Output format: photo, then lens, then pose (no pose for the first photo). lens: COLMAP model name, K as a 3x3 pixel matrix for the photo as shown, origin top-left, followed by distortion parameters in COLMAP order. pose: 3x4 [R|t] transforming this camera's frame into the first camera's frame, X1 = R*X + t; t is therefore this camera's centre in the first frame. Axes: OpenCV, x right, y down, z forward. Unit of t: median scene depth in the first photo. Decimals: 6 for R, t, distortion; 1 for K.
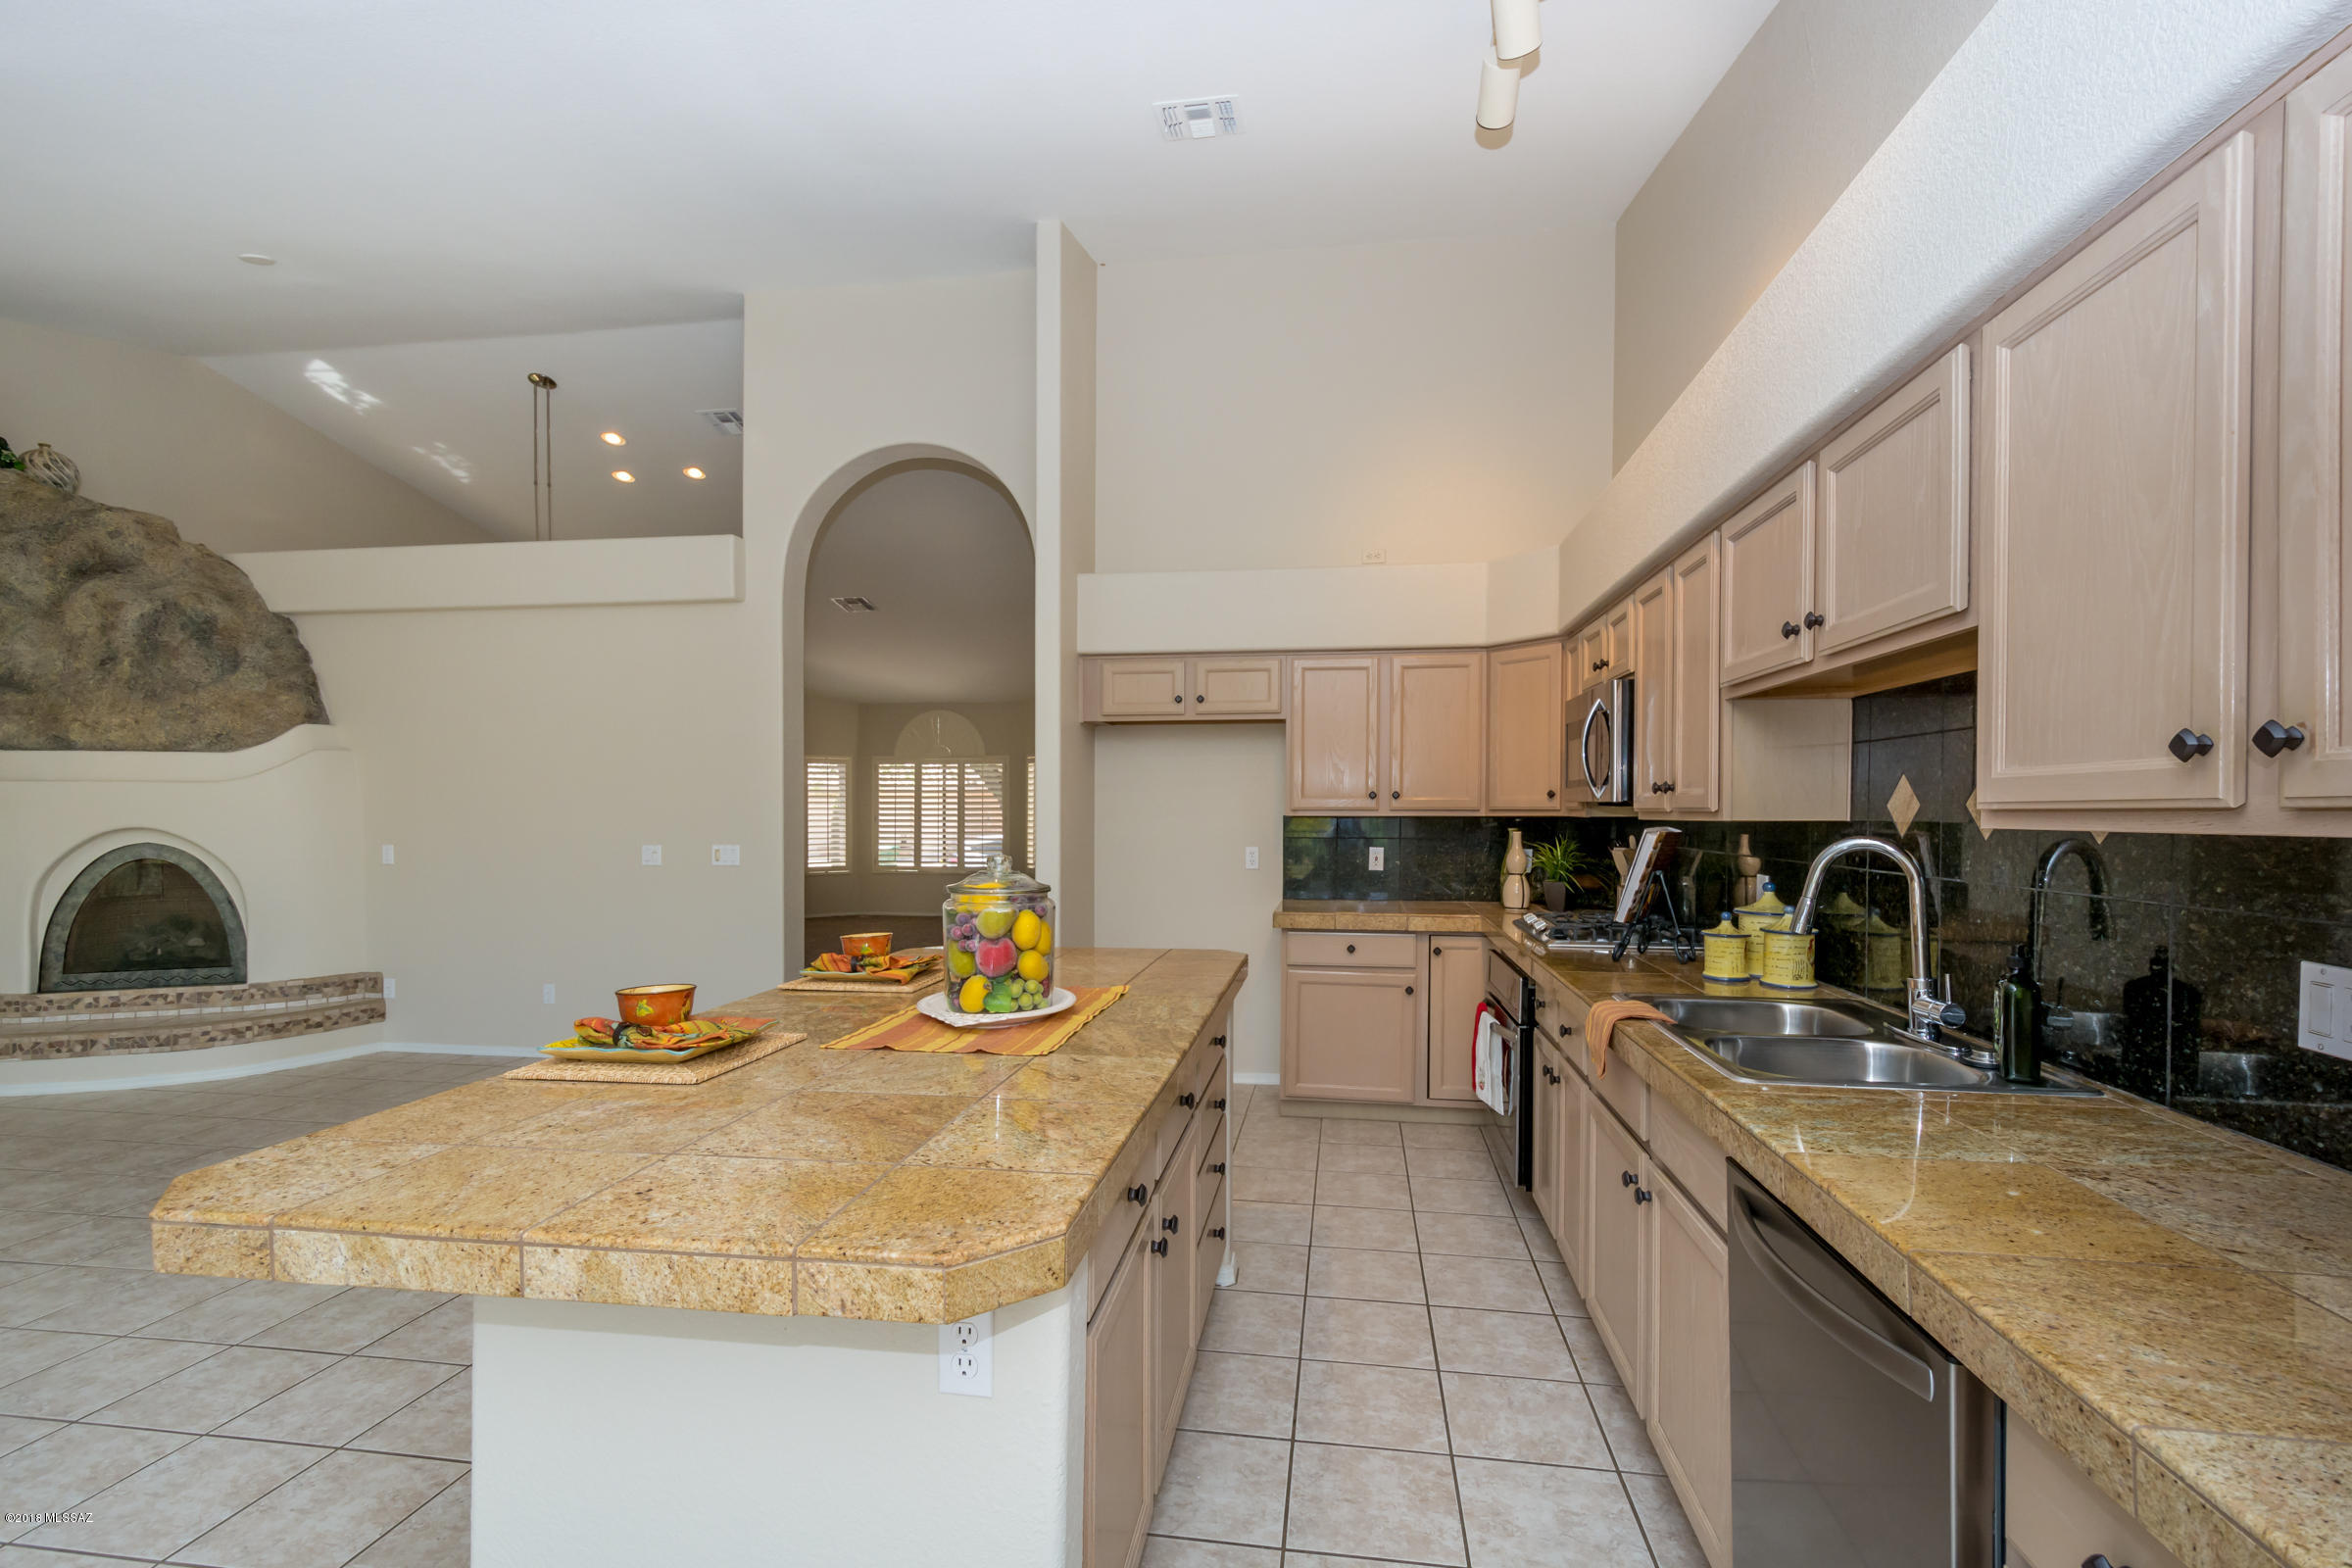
lens RADIAL K [[1035.3, 0, 1181.3], [0, 1035.3, 820.2], [0, 0, 1]] dist [0.002624, -0.002149]
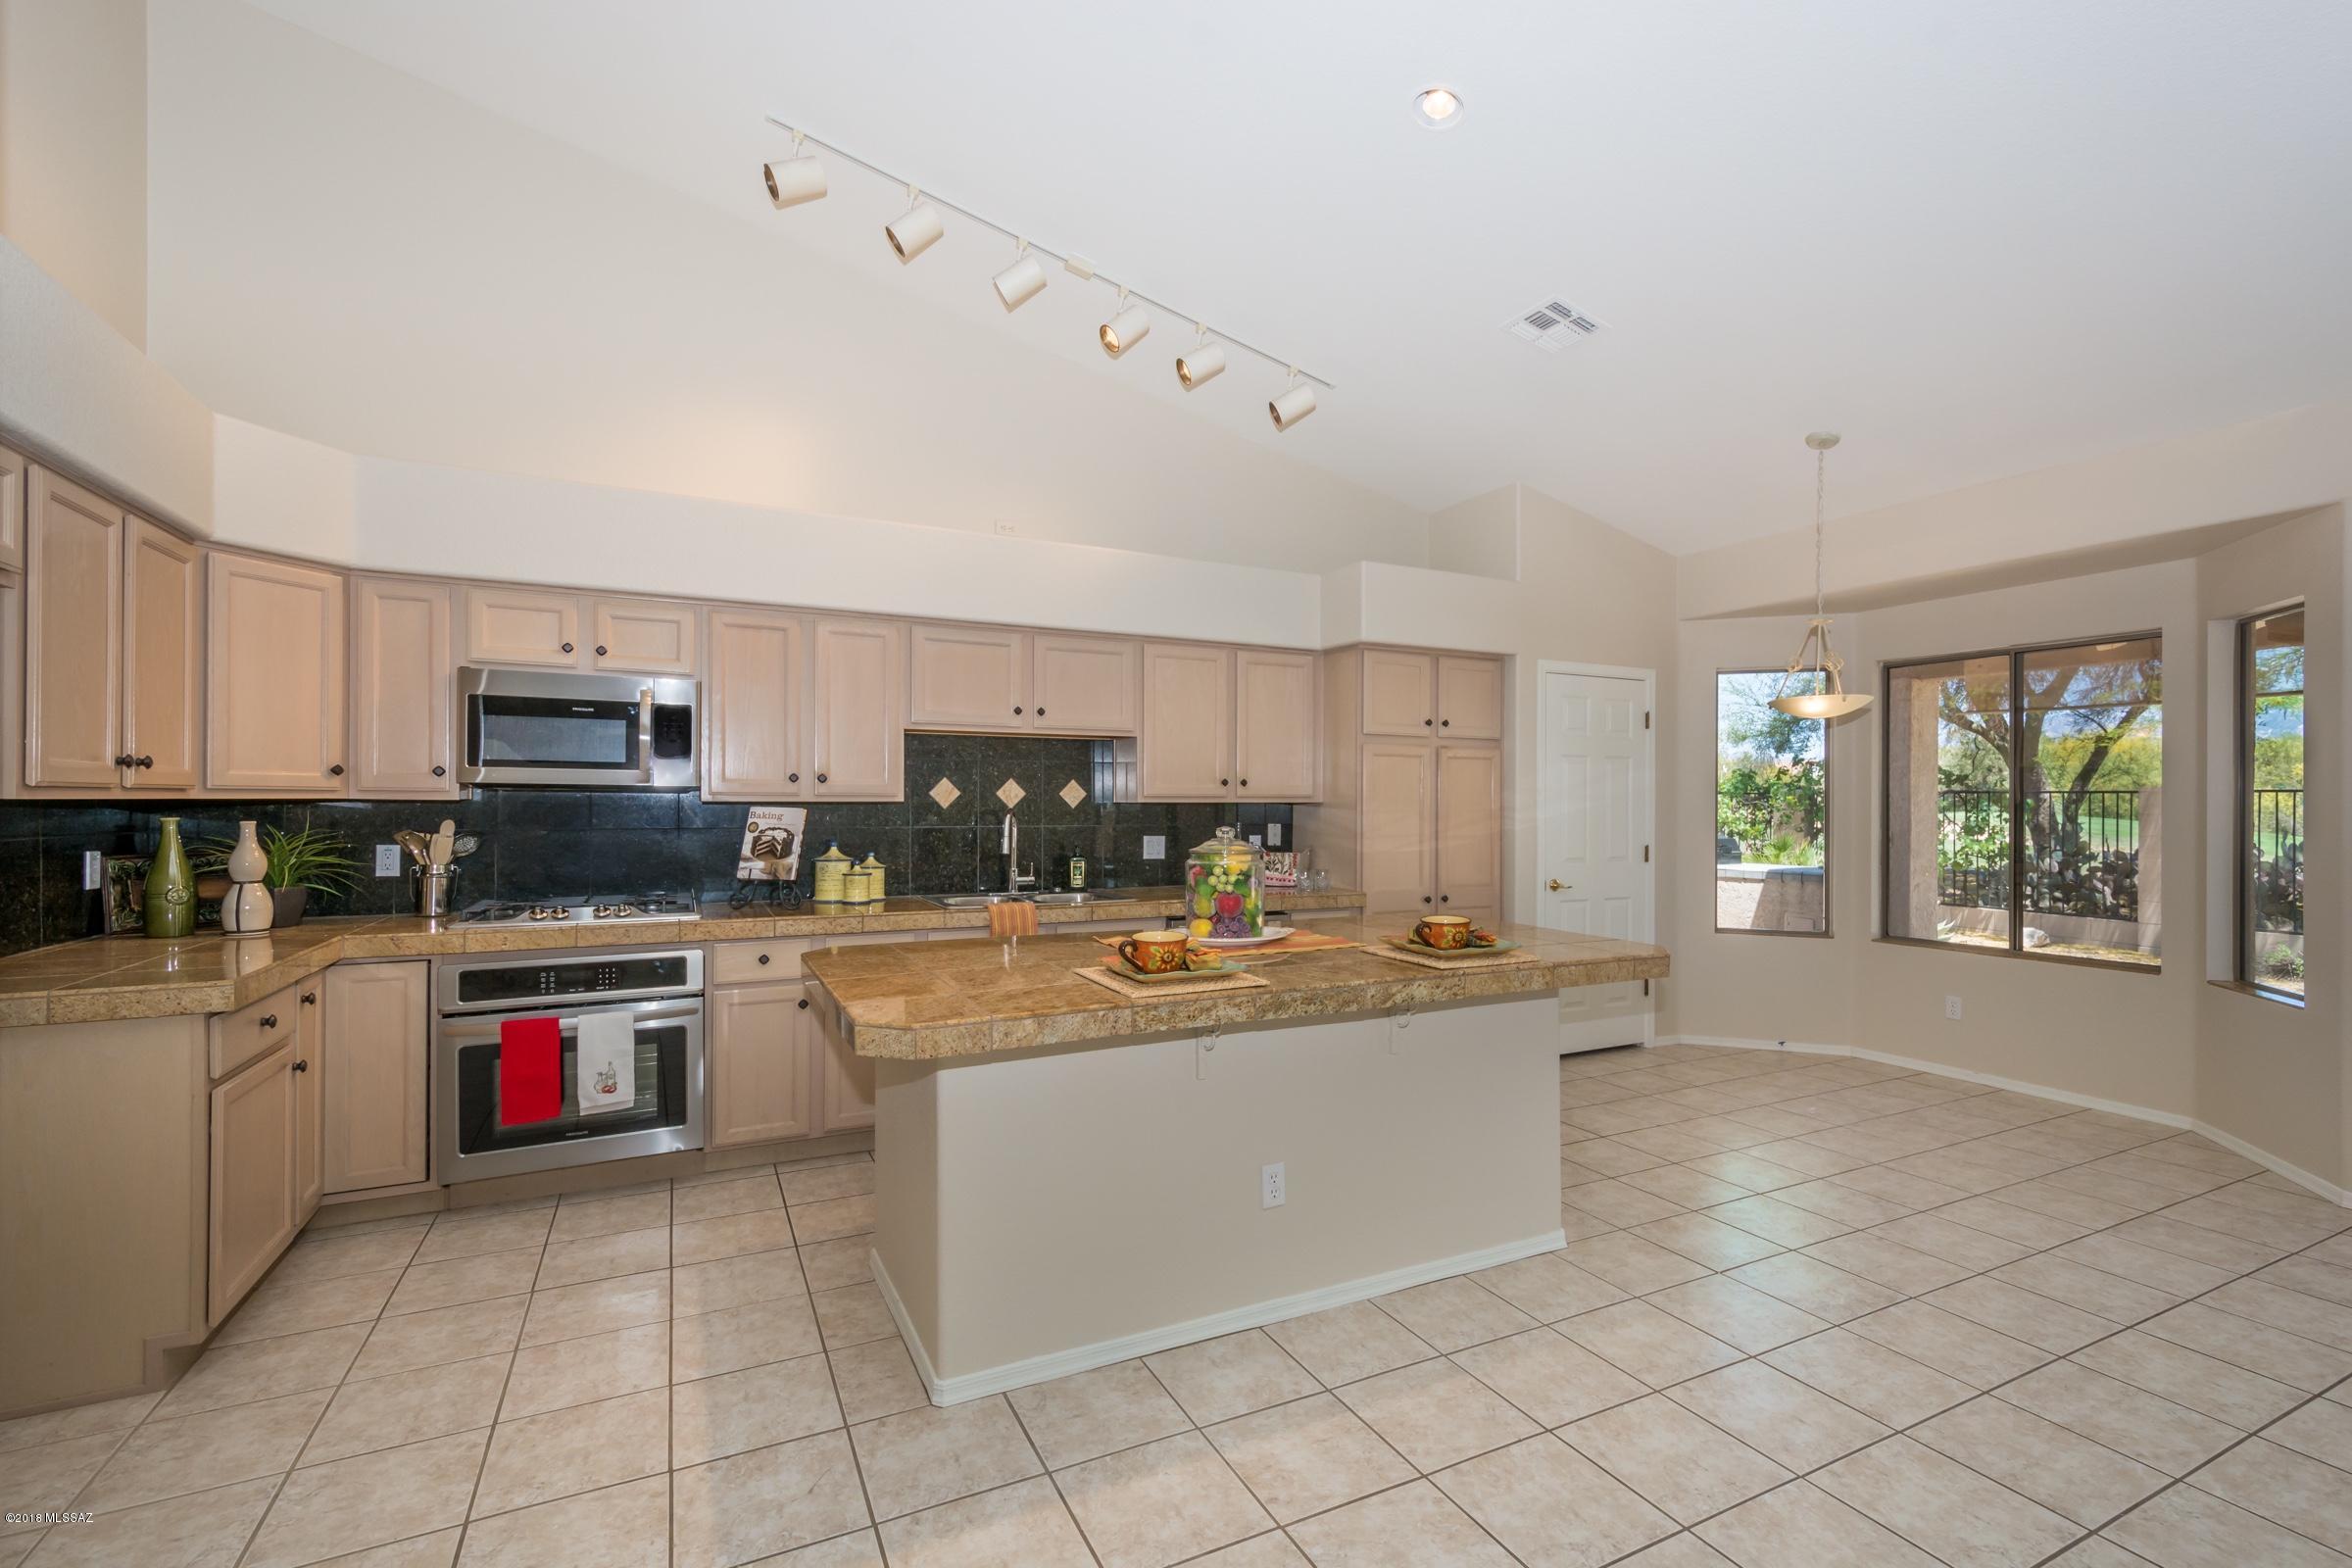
lens RADIAL K [[1035.3, 0, 1188.2], [0, 1035.3, 801.0], [0, 0, 1]] dist [0.002624, -0.002149]
pose [[-0.578670, -0.001044, 0.815561, -0.921908], [0.004675, 0.999979, 0.004597, -0.004741], [-0.815549, 0.006473, -0.578652, 1.335735]]
